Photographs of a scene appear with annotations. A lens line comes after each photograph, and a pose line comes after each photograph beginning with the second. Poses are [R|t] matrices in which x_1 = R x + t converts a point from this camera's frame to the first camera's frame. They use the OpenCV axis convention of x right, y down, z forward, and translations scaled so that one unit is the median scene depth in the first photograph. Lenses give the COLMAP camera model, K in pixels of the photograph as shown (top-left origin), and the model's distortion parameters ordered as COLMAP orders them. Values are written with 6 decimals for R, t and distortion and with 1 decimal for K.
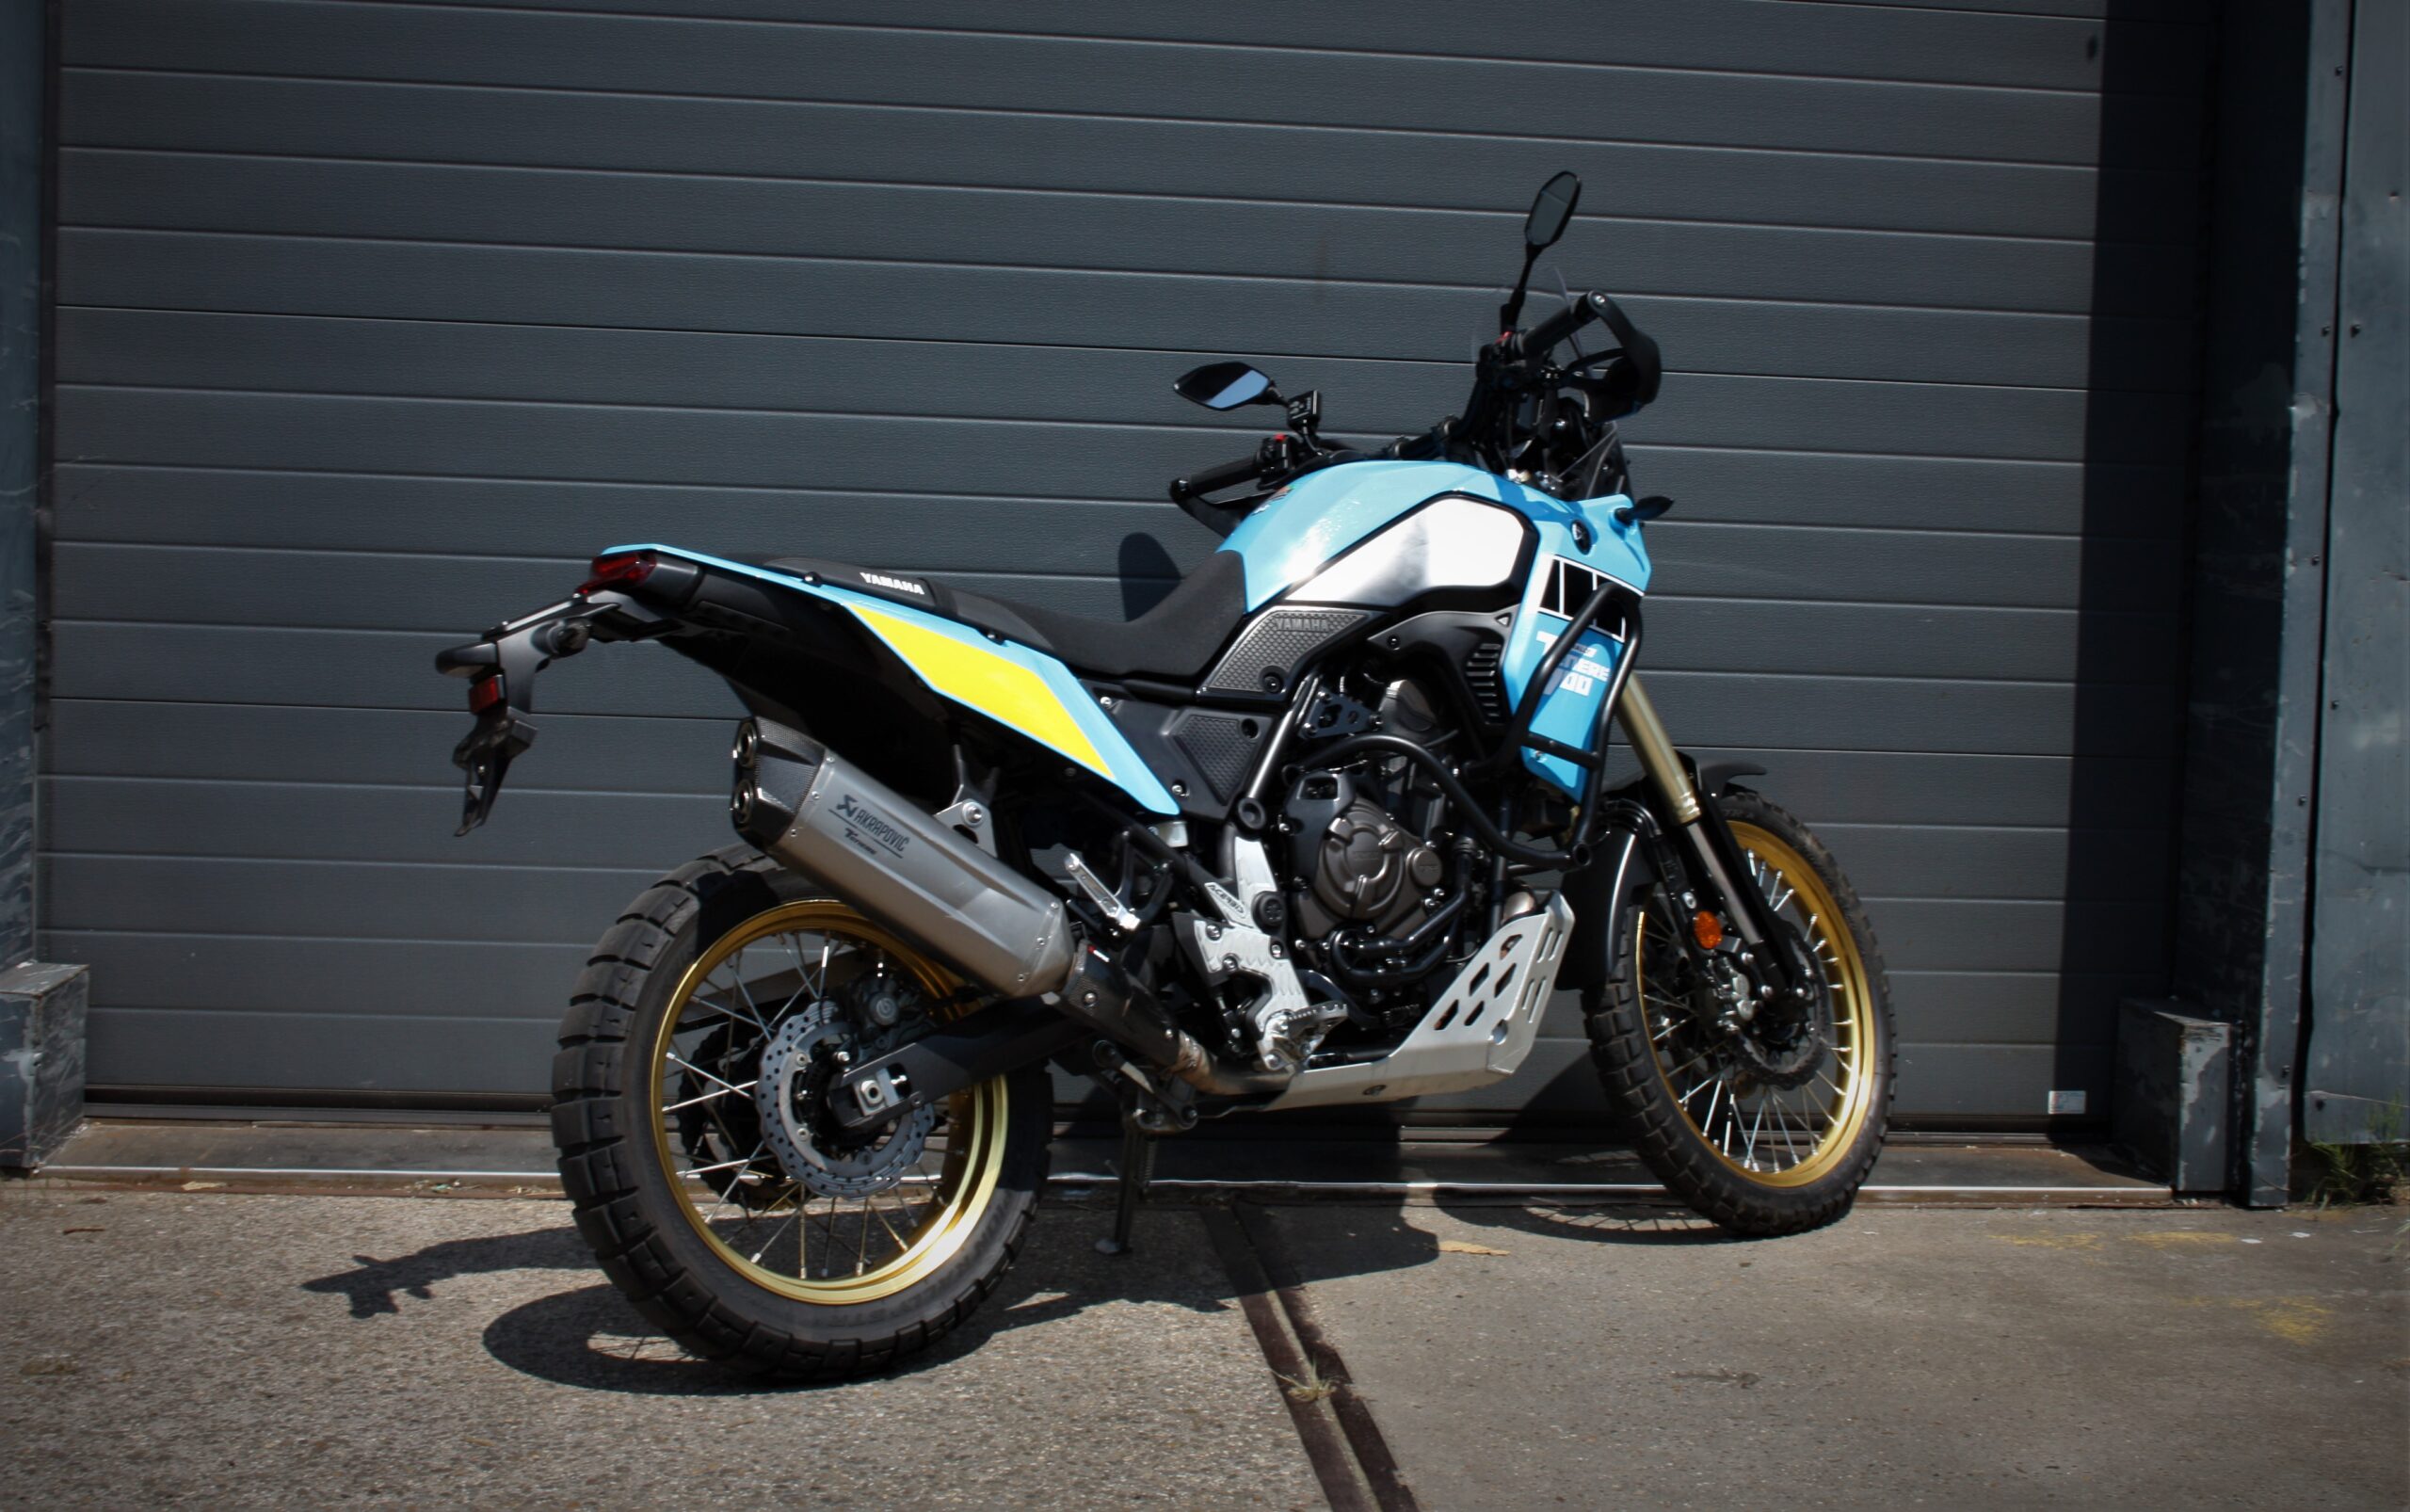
lens RADIAL K [[3217.9, 0, 1290.4], [0, 3217.9, 715.1], [0, 0, 1]] dist [-0.075103, 0.128818]
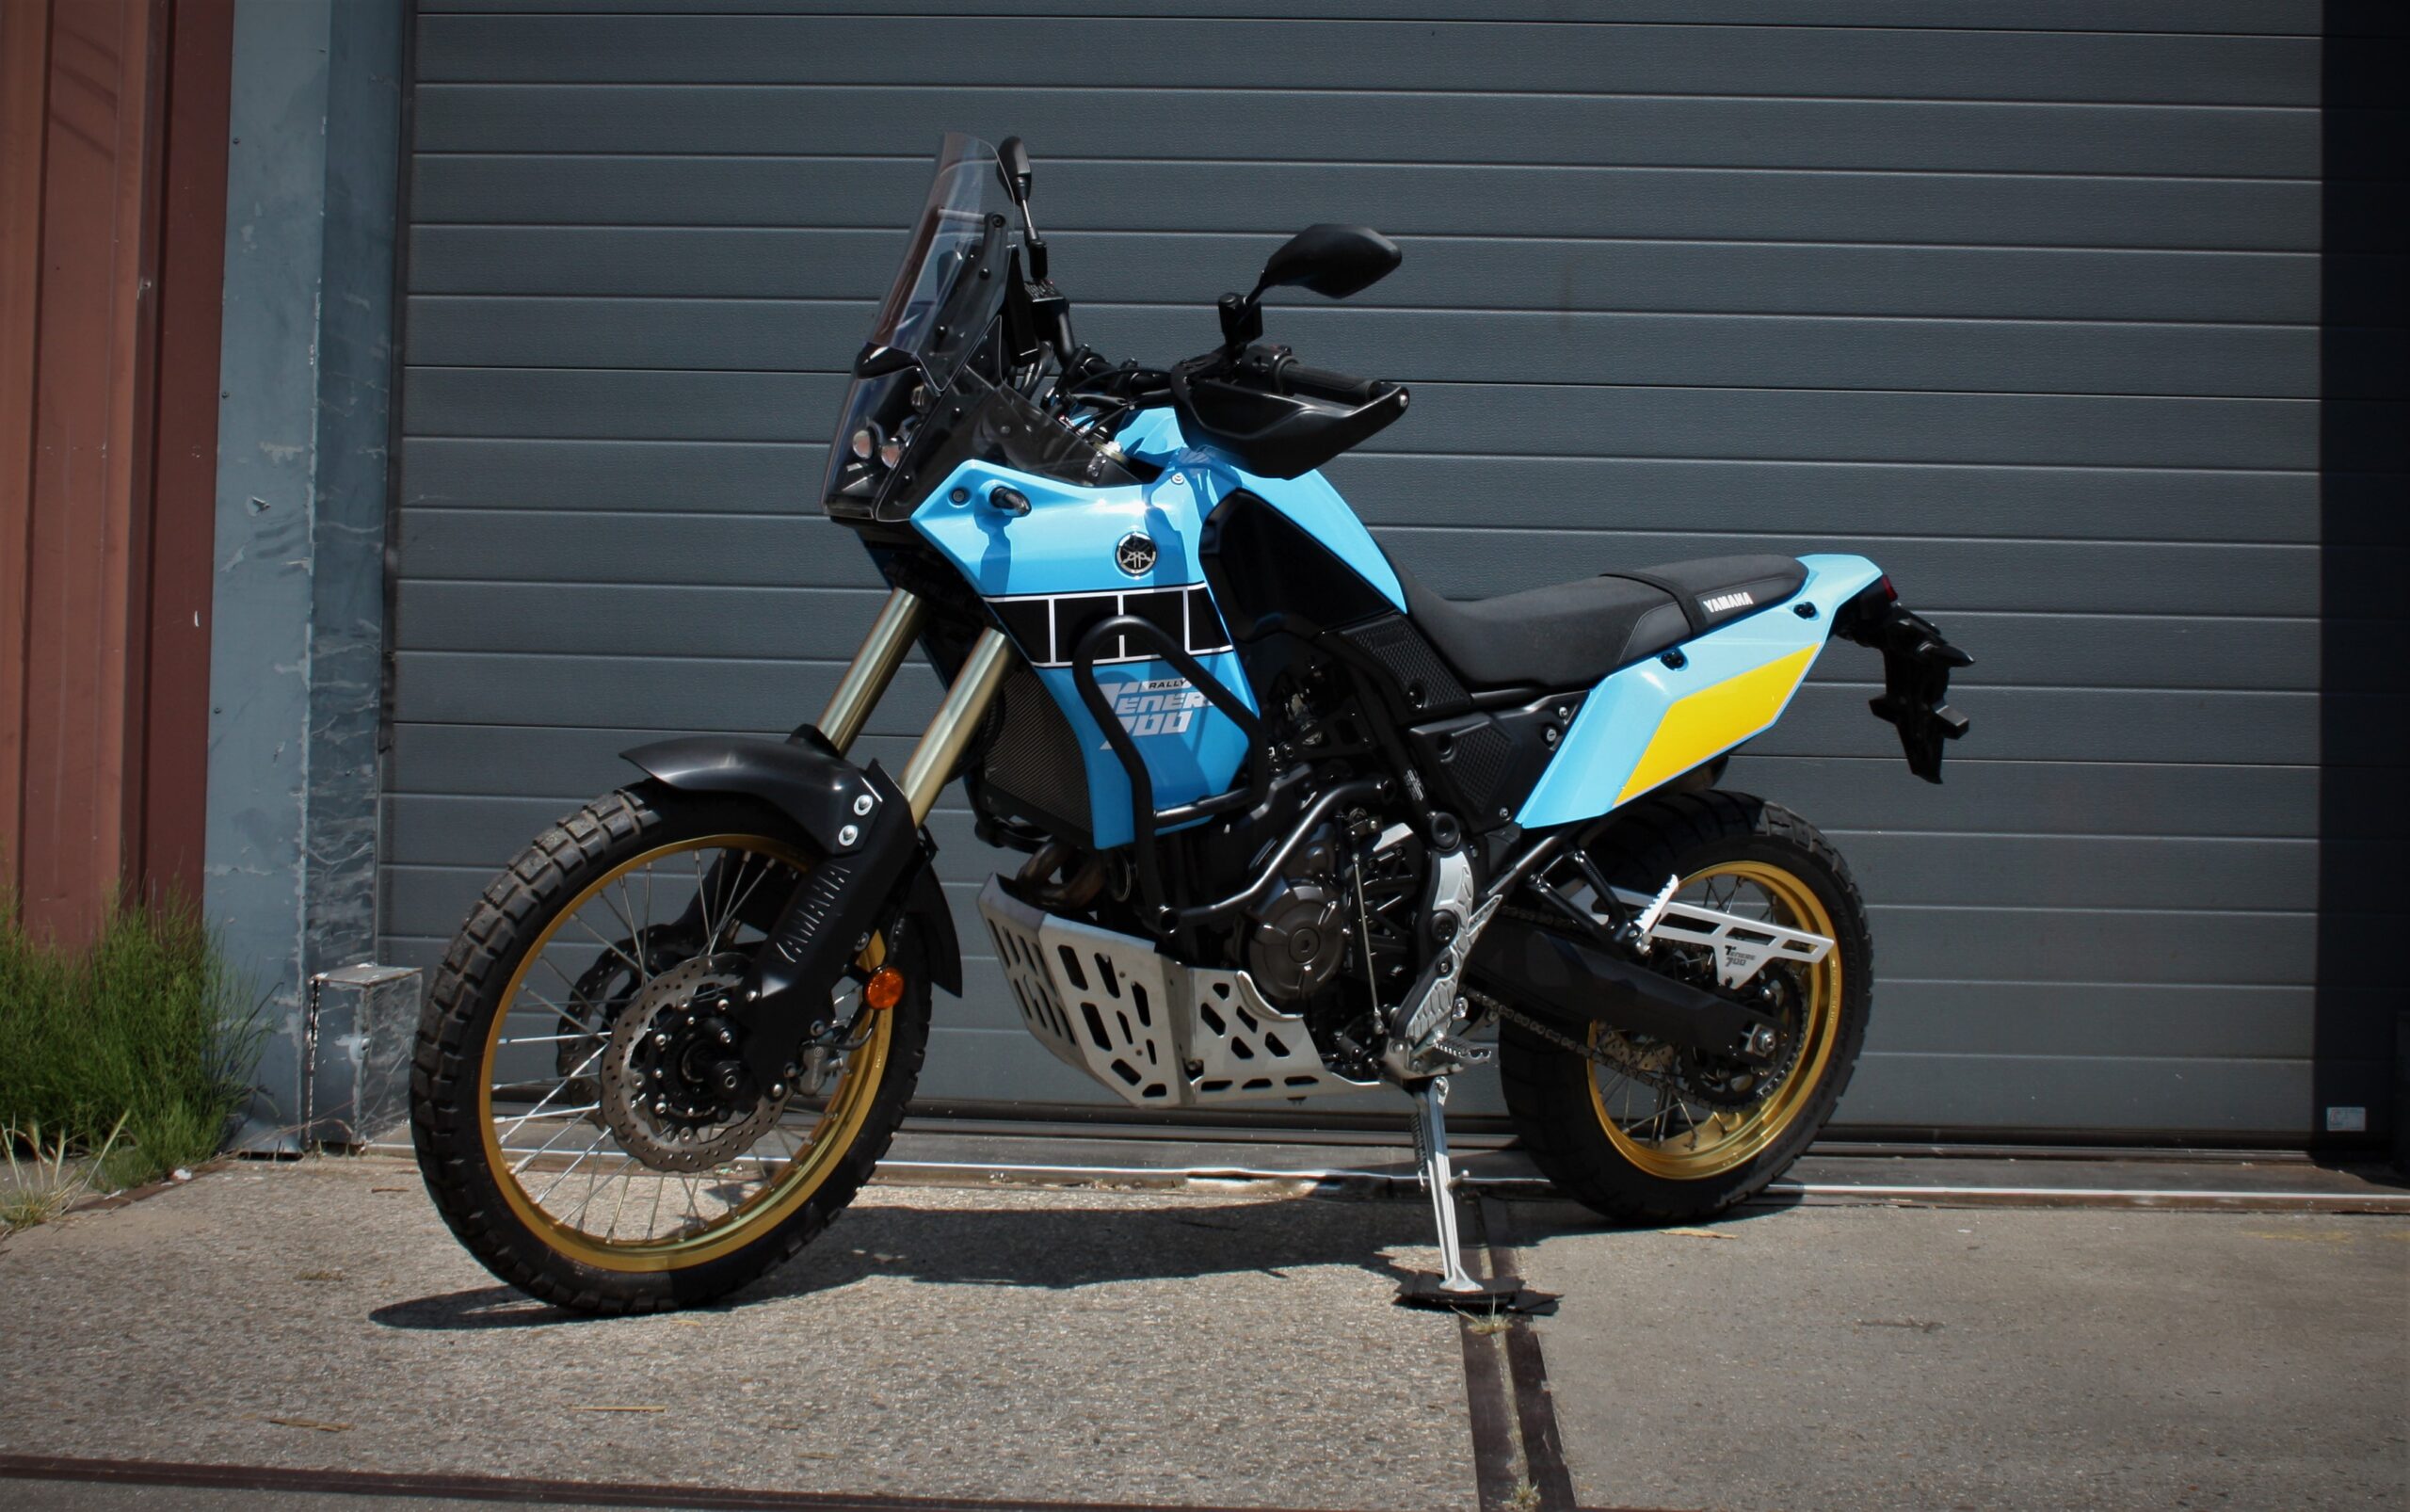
lens RADIAL K [[3194.1, 0, 1254.1], [0, 3194.1, 609.8], [0, 0, 1]] dist [-0.123766, 0.136457]
pose [[0.986287, -0.021024, -0.163693, 0.079764], [0.004581, 0.994958, -0.100188, 0.065874], [0.164974, 0.098065, 0.981411, -0.019085]]
